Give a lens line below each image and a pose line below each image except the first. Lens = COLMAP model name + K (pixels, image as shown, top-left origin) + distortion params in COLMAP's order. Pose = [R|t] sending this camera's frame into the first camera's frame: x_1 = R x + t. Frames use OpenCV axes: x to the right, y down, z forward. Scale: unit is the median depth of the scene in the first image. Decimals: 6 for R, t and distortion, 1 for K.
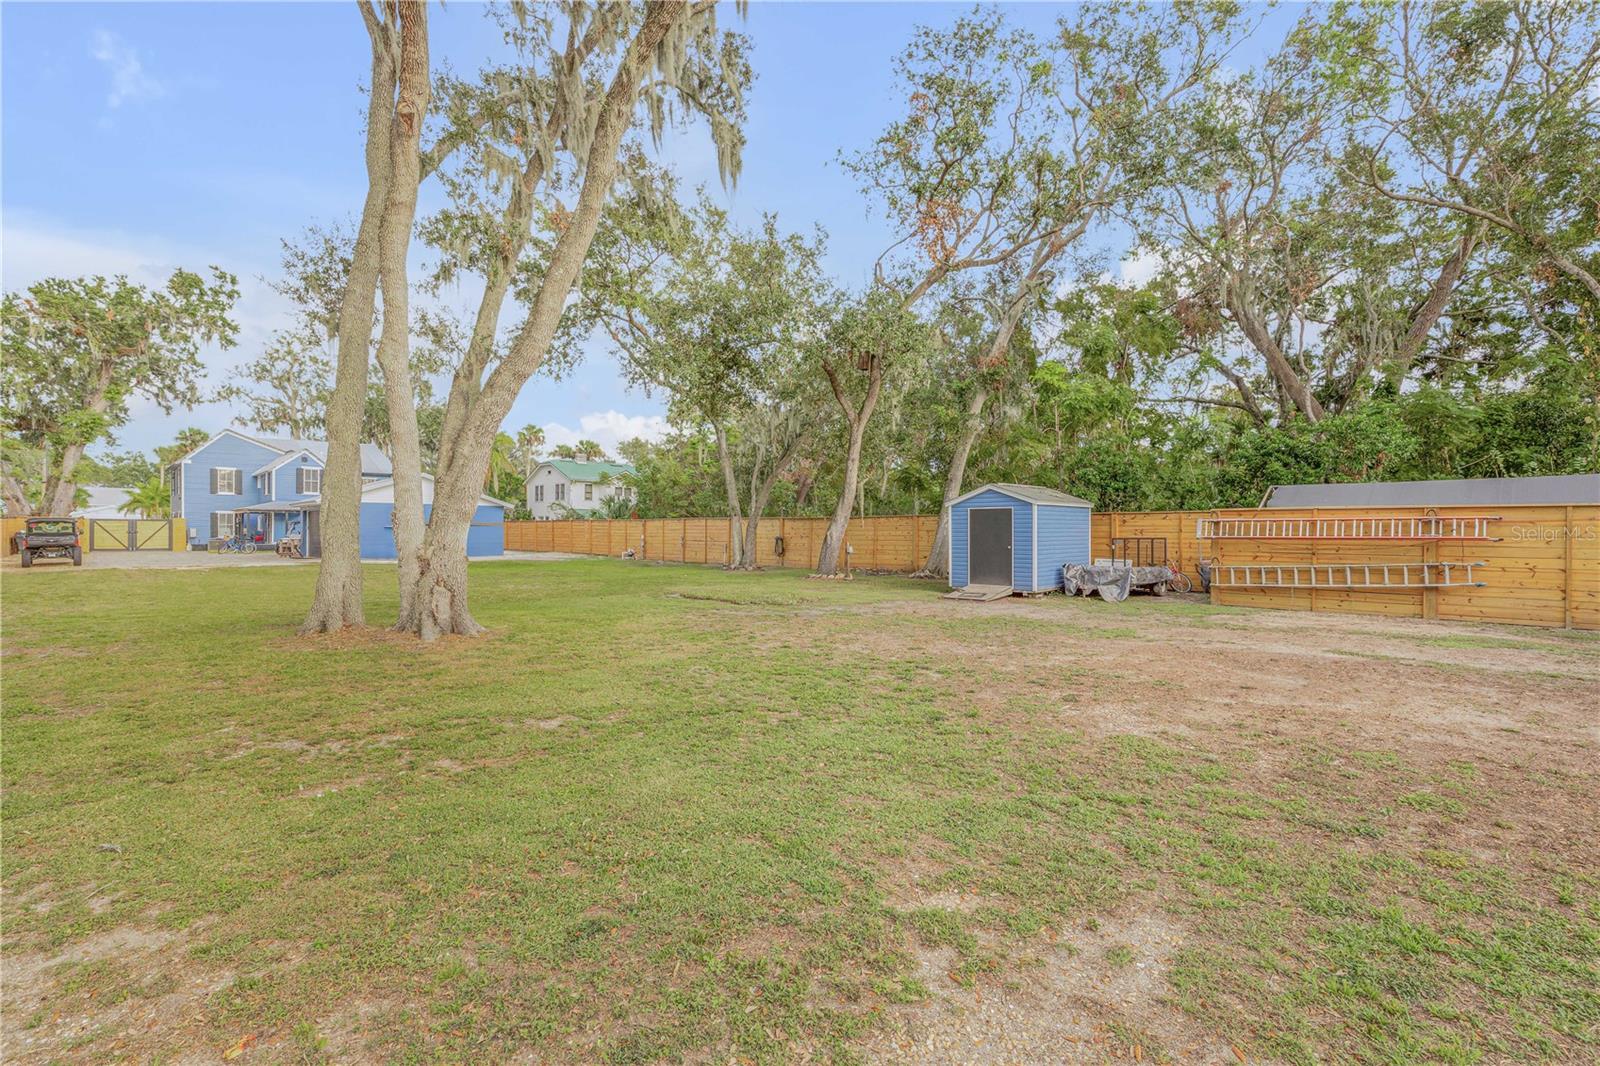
lens RADIAL K [[723.2, 0, 798.8], [0, 723.2, 532.8], [0, 0, 1]] dist [0.007612, -0.002389]
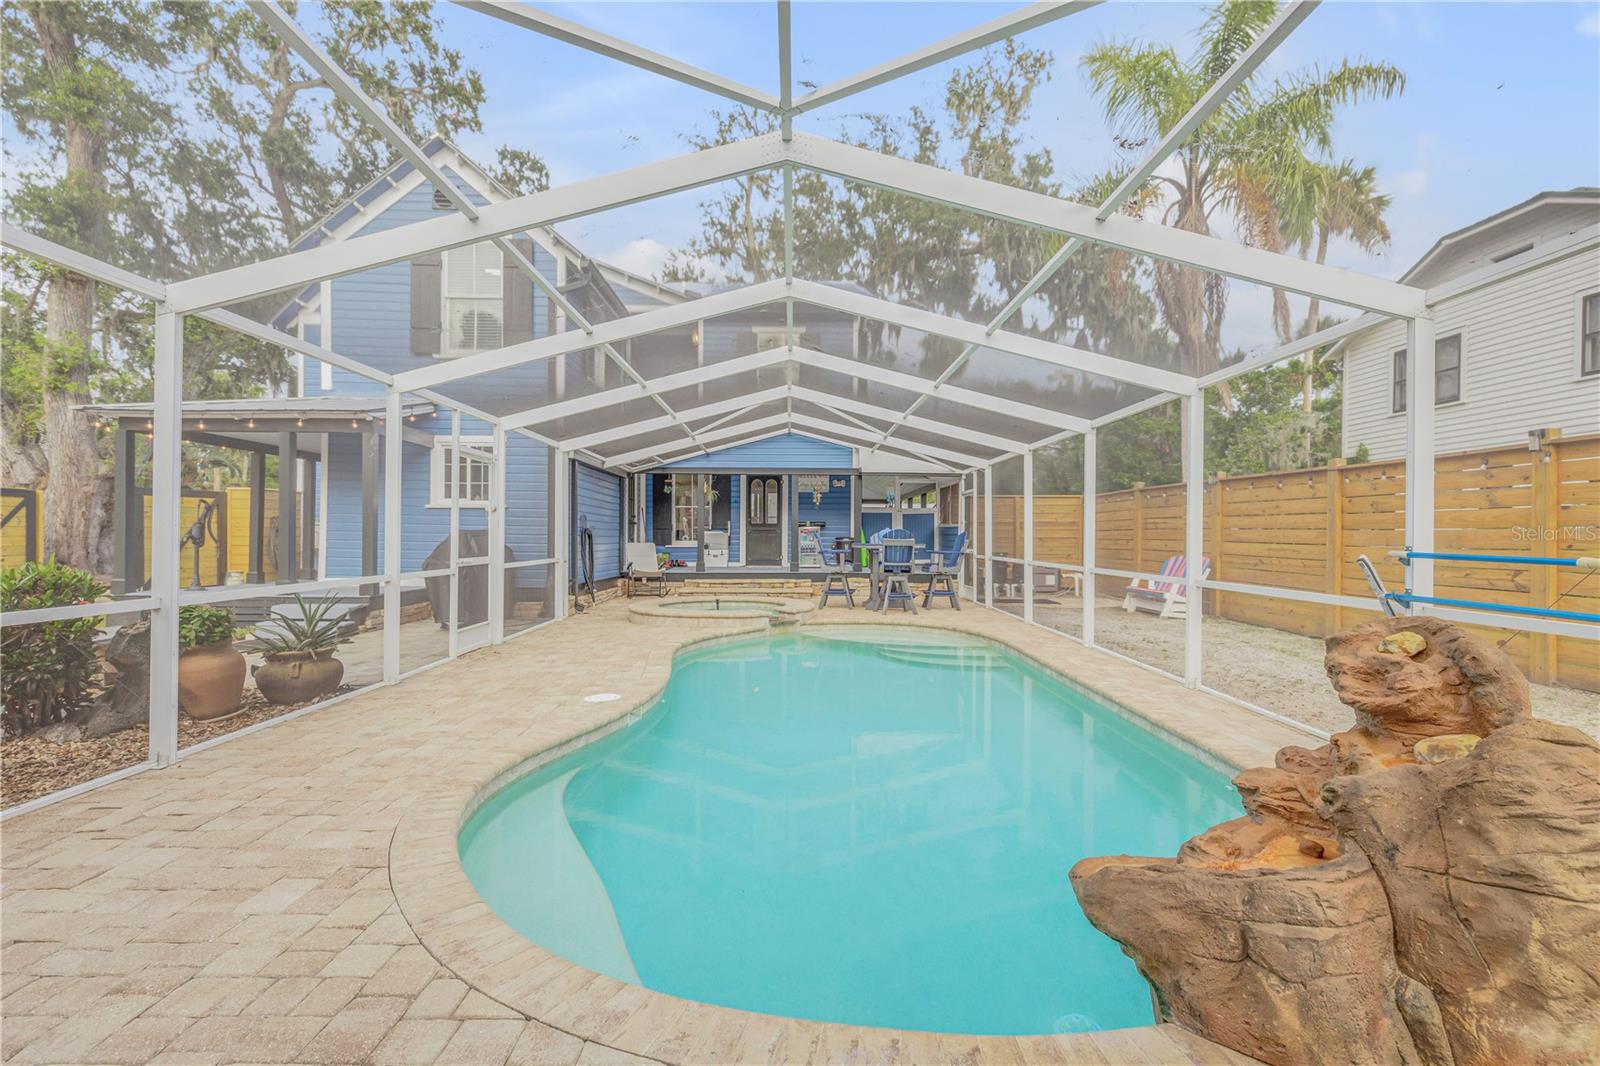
lens RADIAL K [[723.2, 0, 798.0], [0, 723.2, 533.2], [0, 0, 1]] dist [0.007612, -0.002389]
pose [[0.717429, -0.001231, -0.696630, -0.392163], [-0.004476, 0.999970, -0.006377, 0.000030], [0.696617, 0.007693, 0.717402, 0.790234]]
